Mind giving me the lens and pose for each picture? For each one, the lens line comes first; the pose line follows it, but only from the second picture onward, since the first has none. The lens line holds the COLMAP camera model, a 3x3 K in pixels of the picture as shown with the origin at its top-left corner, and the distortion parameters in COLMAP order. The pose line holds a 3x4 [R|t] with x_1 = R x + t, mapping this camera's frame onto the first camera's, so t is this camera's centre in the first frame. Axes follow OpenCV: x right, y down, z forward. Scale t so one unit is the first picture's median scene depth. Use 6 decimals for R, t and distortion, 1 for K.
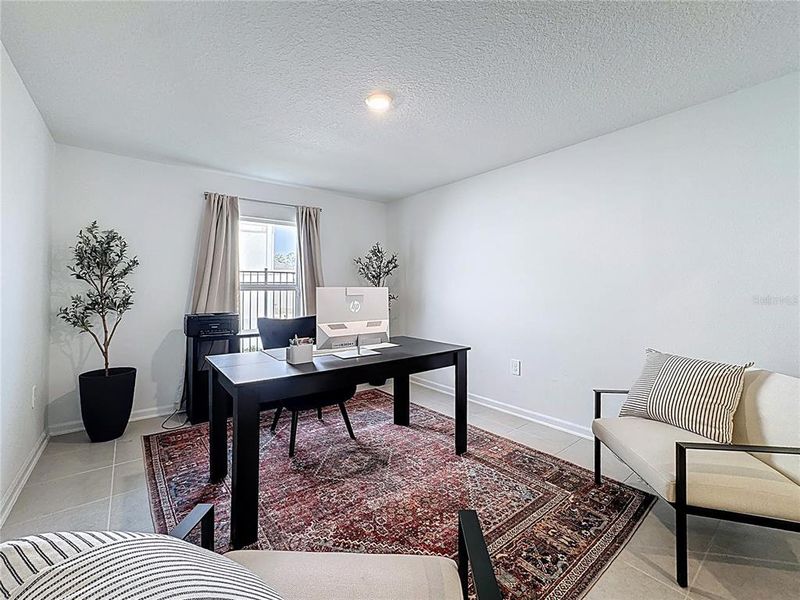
lens RADIAL K [[346.5, 0, 404.6], [0, 346.5, 282.8], [0, 0, 1]] dist [-0.024100, 0.001722]
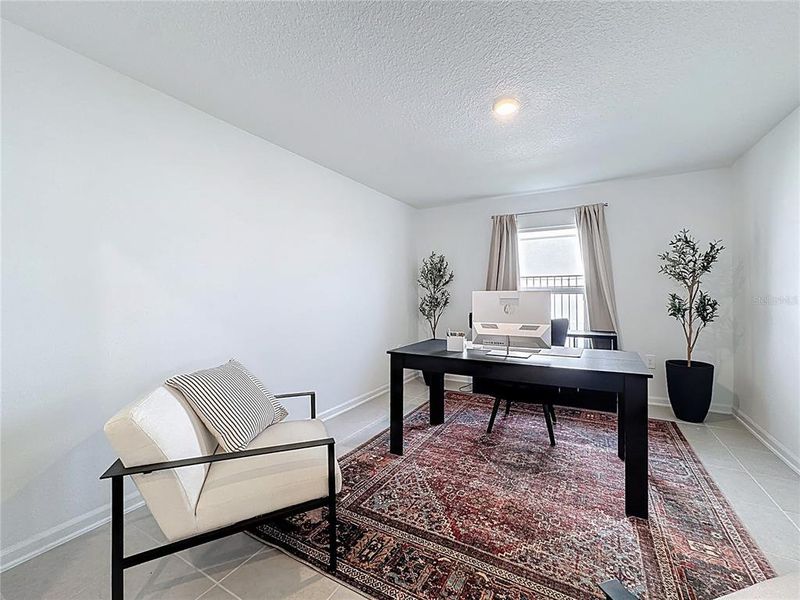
lens RADIAL K [[346.5, 0, 402.1], [0, 346.5, 298.4], [0, 0, 1]] dist [-0.024100, 0.001722]
pose [[0.368027, 0.011841, -0.929740, 0.611292], [0.021373, 0.999547, 0.021190, 0.005625], [0.929570, -0.027670, 0.367607, 0.268105]]
